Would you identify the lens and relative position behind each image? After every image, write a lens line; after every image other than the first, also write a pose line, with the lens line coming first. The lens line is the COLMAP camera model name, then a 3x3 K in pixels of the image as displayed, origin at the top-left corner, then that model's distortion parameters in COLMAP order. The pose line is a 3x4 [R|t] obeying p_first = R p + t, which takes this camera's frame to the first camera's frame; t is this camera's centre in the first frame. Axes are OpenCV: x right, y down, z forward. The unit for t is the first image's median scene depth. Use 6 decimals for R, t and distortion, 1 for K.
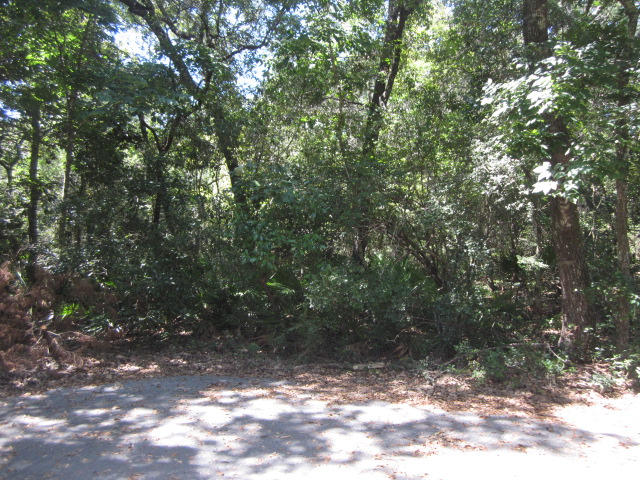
lens RADIAL K [[518.7, 0, 321.5], [0, 518.7, 241.8], [0, 0, 1]] dist [-0.056810, 0.015366]
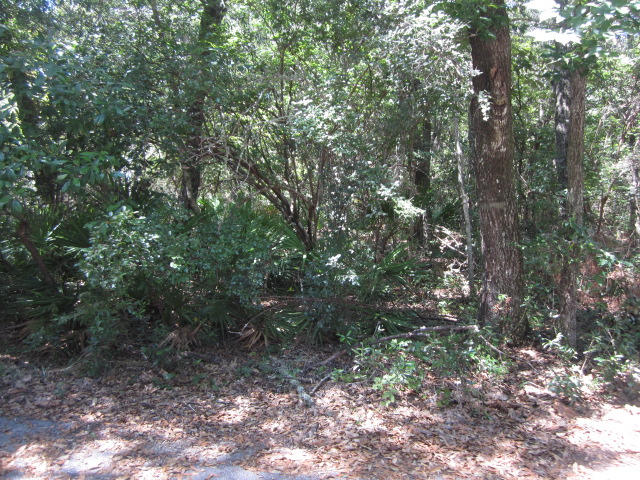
lens RADIAL K [[518.7, 0, 321.5], [0, 518.7, 241.8], [0, 0, 1]] dist [-0.056810, 0.015366]
pose [[0.951428, -0.014278, 0.307540, 0.037948], [-0.016699, 0.995060, 0.097857, 0.022462], [-0.307418, -0.098240, 0.946490, 0.360979]]
